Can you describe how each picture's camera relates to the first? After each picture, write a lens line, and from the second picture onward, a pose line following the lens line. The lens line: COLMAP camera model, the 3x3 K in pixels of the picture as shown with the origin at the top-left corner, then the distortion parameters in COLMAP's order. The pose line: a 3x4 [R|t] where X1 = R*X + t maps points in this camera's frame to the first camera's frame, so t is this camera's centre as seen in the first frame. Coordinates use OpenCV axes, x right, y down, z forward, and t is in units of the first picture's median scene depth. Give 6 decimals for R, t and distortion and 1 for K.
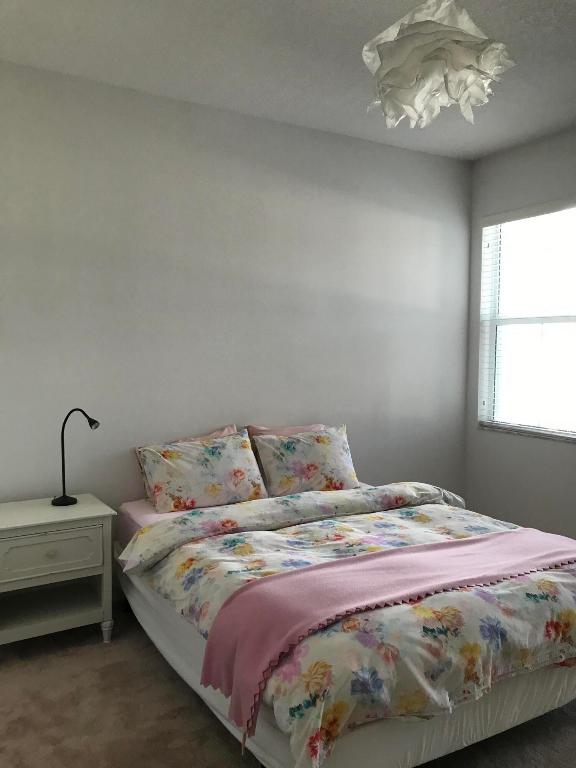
lens RADIAL K [[573.5, 0, 288.0], [0, 573.5, 384.0], [0, 0, 1]] dist [0.002543, 0.036885]
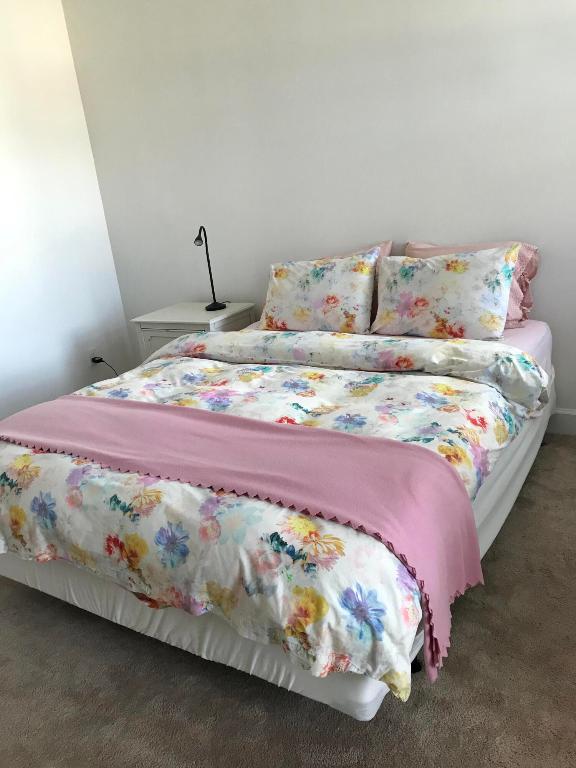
lens RADIAL K [[573.5, 0, 288.0], [0, 573.5, 384.0], [0, 0, 1]] dist [0.002543, 0.036885]
pose [[0.526046, 0.226641, -0.819701, 0.670606], [0.065470, 0.950185, 0.304734, 0.004846], [0.847932, -0.213970, 0.485003, 0.512184]]
